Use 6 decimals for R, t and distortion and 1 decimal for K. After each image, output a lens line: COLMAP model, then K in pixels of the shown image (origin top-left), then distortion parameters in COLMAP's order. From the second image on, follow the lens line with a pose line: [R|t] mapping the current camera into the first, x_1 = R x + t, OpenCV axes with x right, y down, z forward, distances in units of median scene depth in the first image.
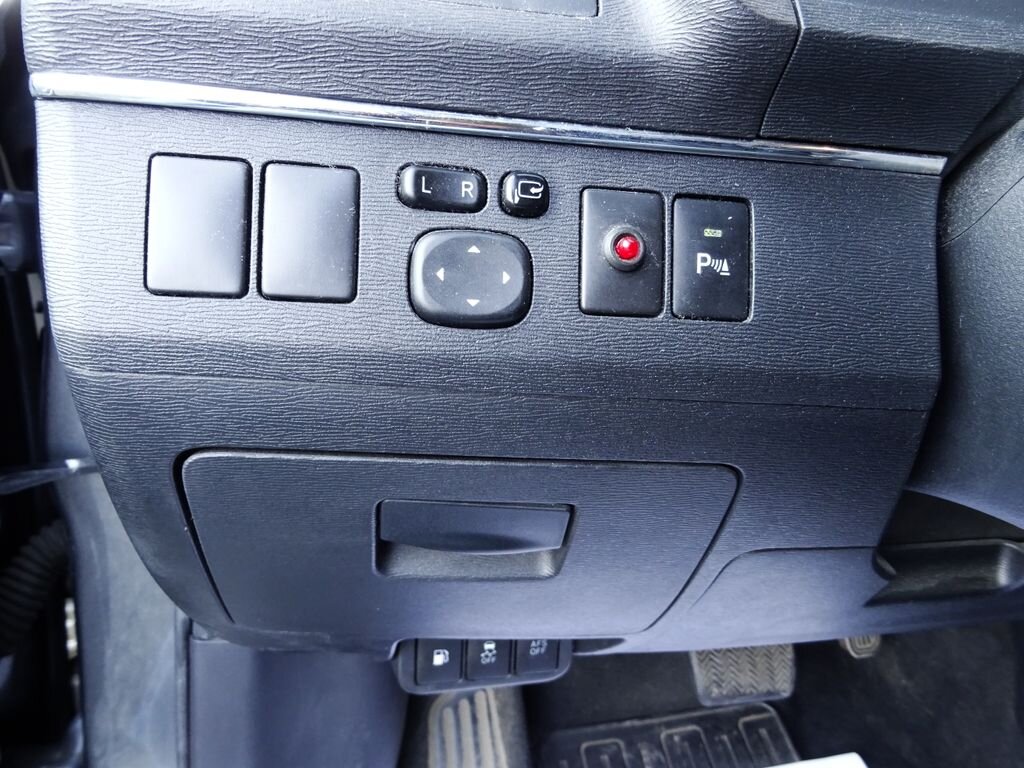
lens RADIAL K [[763.9, 0, 511.6], [0, 763.9, 382.0], [0, 0, 1]] dist [-0.001120, -0.007632]
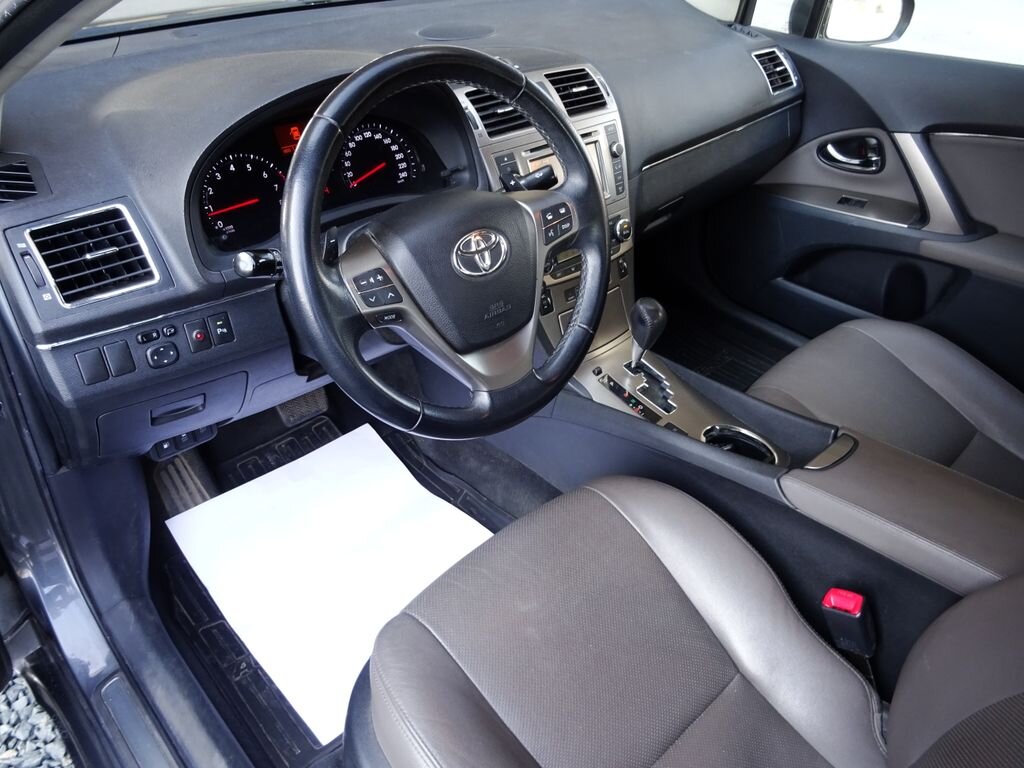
lens RADIAL K [[767.3, 0, 516.3], [0, 767.3, 381.6], [0, 0, 1]] dist [0.003940, 0.000084]
pose [[0.852625, -0.310802, 0.420038, -0.066084], [0.151672, 0.916466, 0.370251, -0.390705], [-0.500025, -0.251977, 0.828542, -1.066231]]
